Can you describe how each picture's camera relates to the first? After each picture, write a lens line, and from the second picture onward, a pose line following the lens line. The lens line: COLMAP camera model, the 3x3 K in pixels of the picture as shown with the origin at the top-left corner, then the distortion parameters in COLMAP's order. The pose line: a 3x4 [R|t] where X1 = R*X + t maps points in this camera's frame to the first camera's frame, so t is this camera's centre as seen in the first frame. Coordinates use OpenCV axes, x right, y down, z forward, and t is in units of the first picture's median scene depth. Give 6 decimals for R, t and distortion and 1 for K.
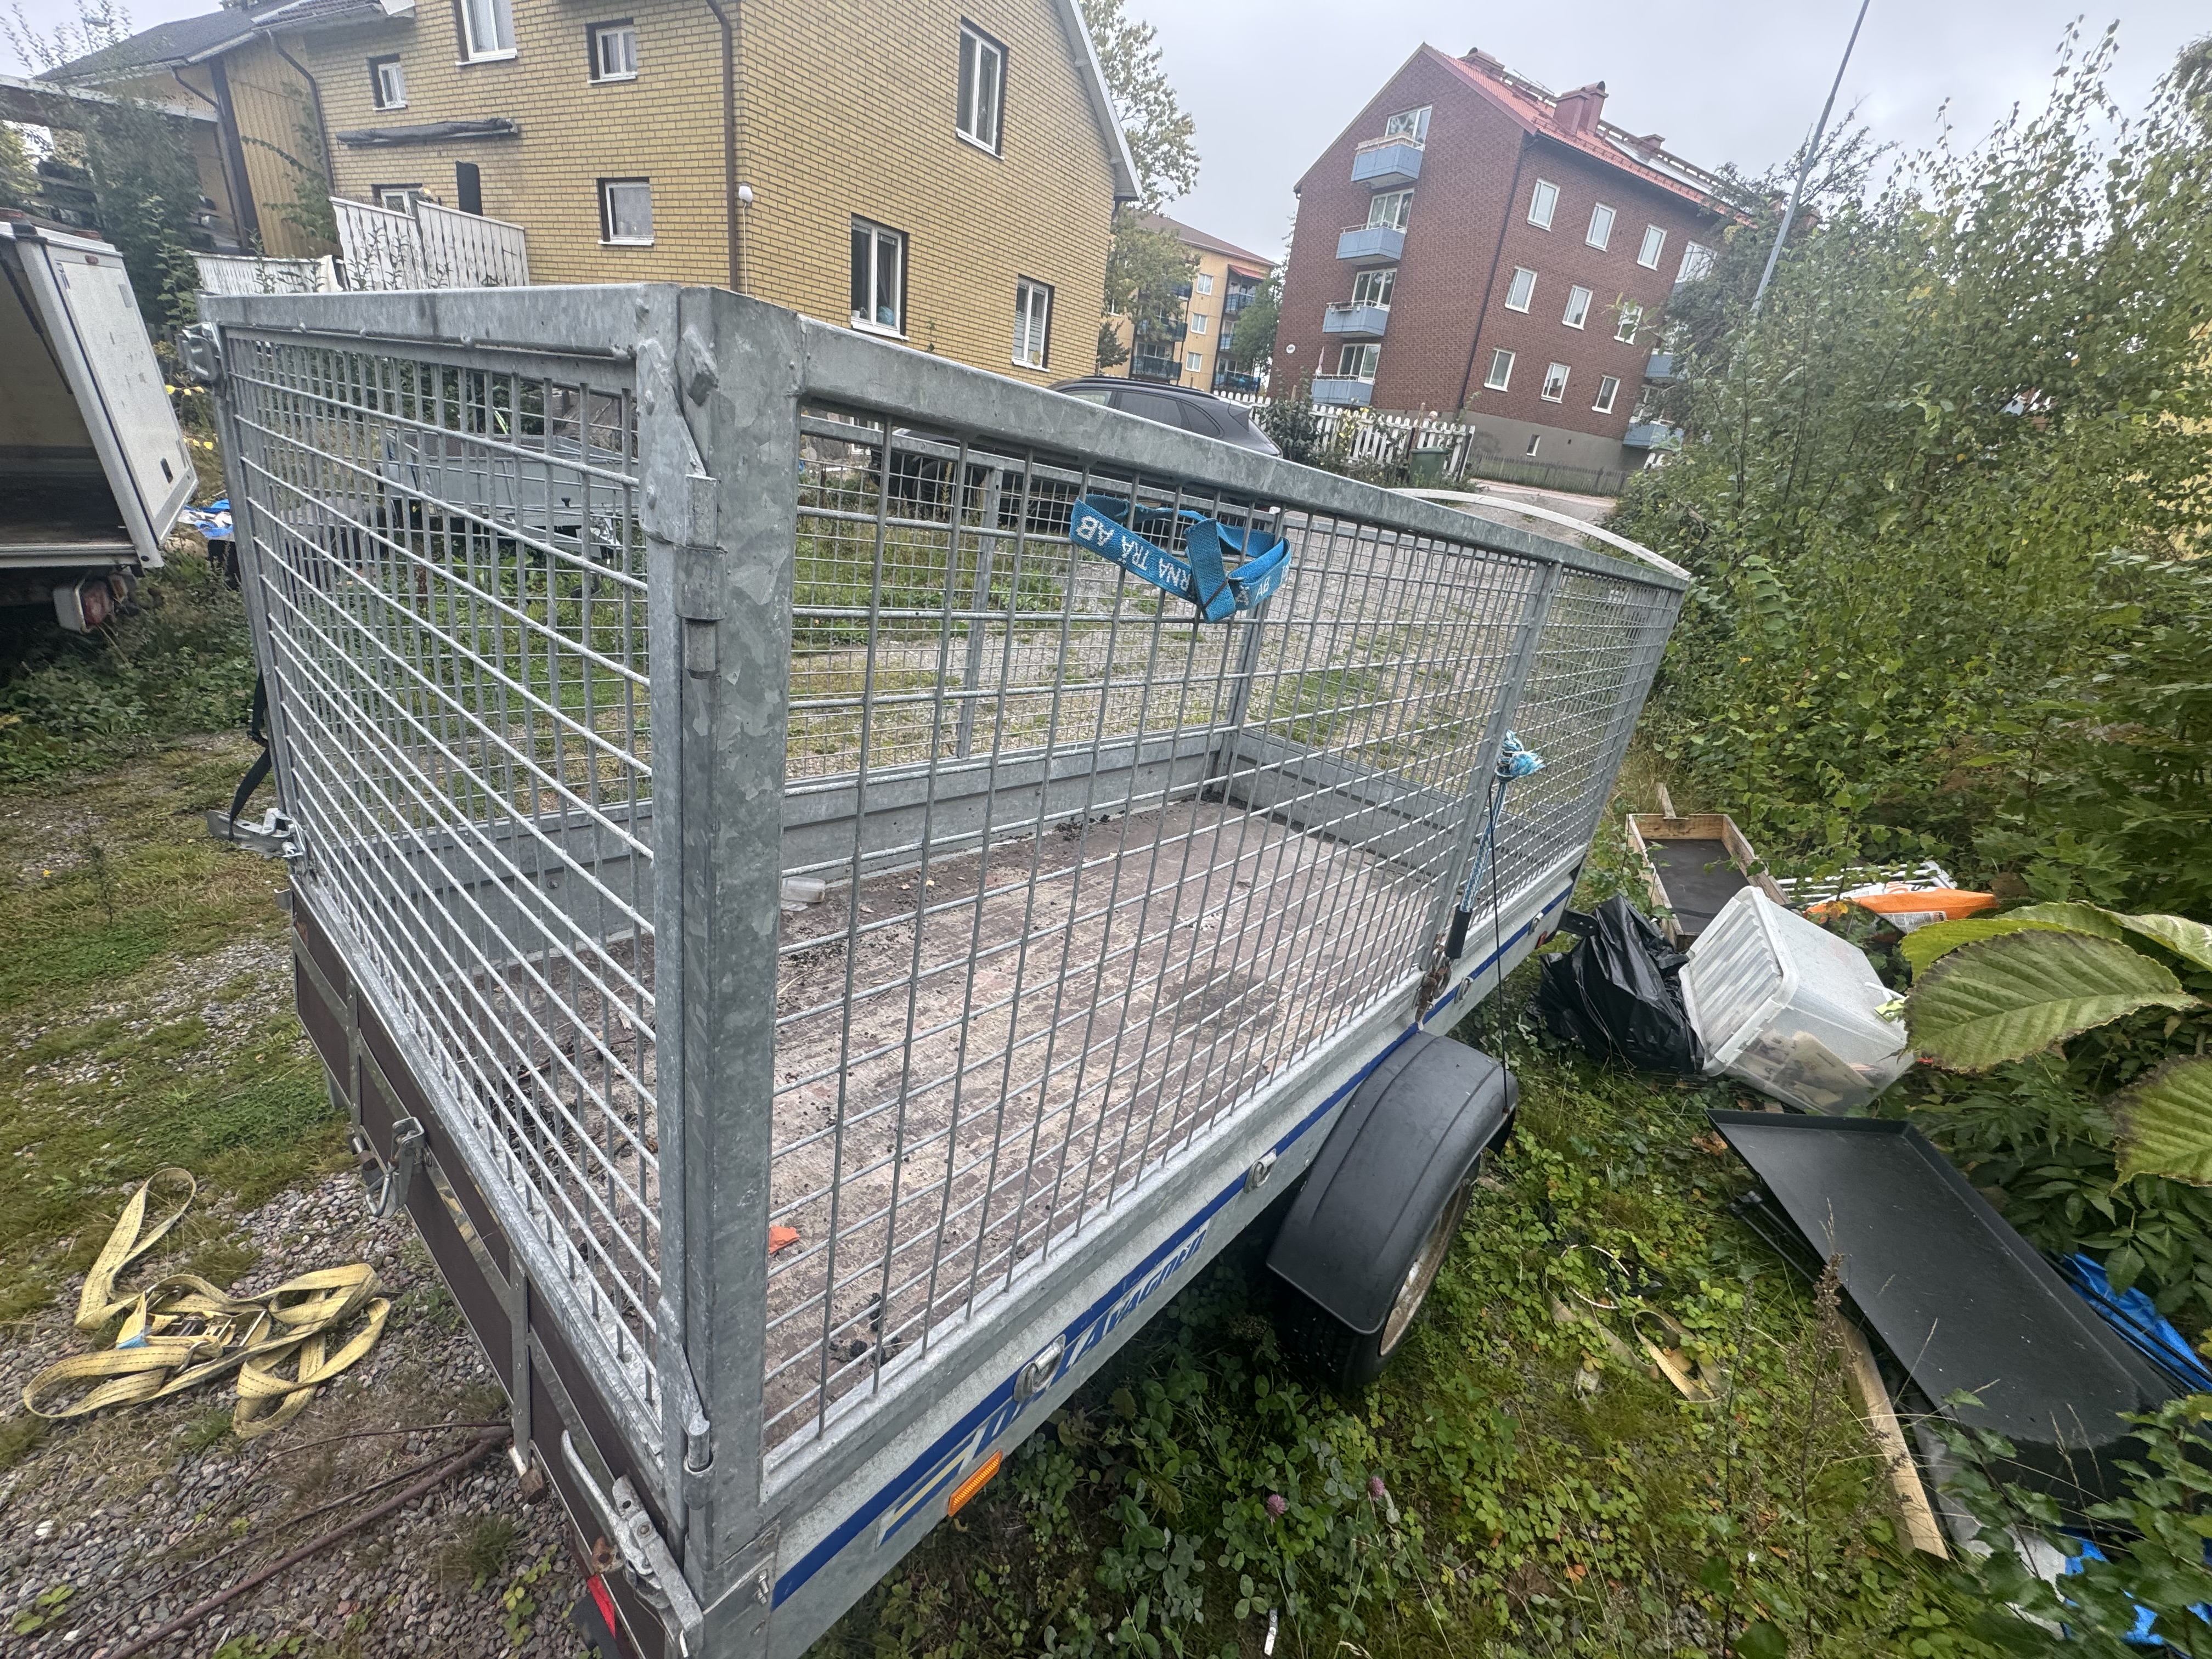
lens RADIAL K [[872.9, 0, 1099.0], [0, 872.9, 829.3], [0, 0, 1]] dist [-0.000638, 0.000439]
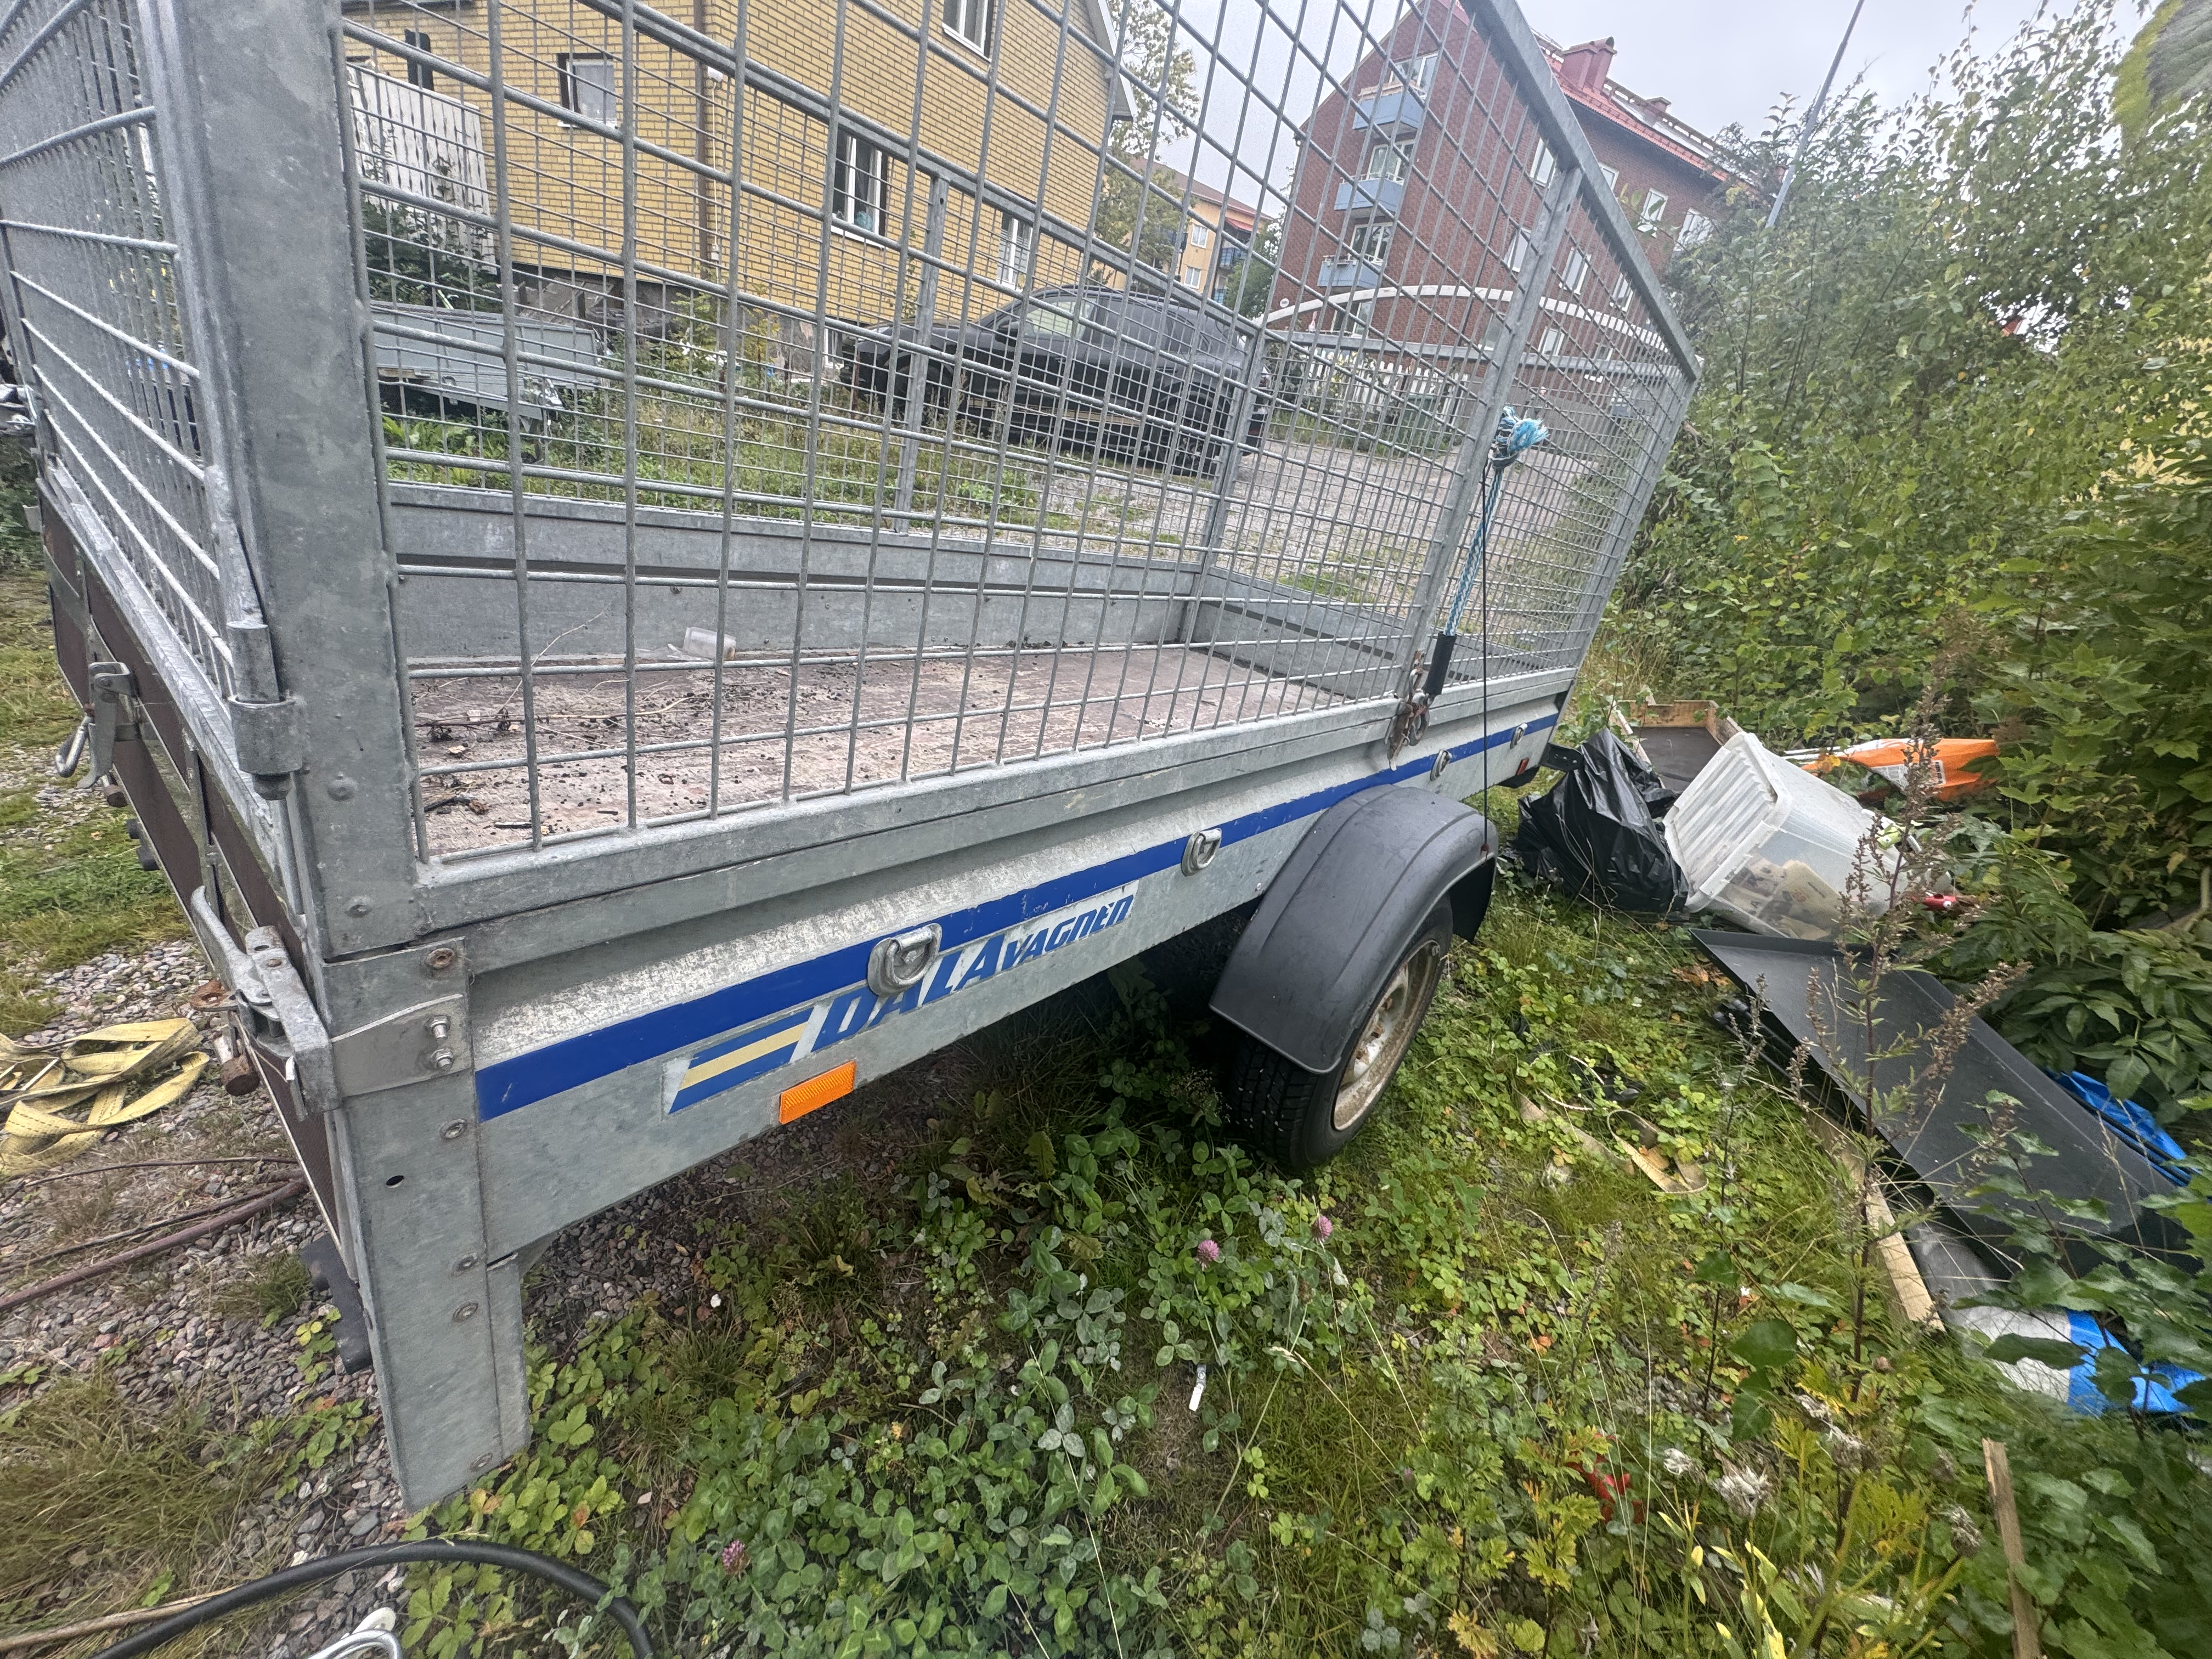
lens RADIAL K [[872.9, 0, 1099.0], [0, 872.9, 829.3], [0, 0, 1]] dist [-0.000638, 0.000439]
pose [[0.999194, 0.029052, 0.027716, 0.041580], [-0.030093, 0.998828, 0.037902, 0.237916], [-0.026582, -0.038705, 0.998897, 0.106892]]
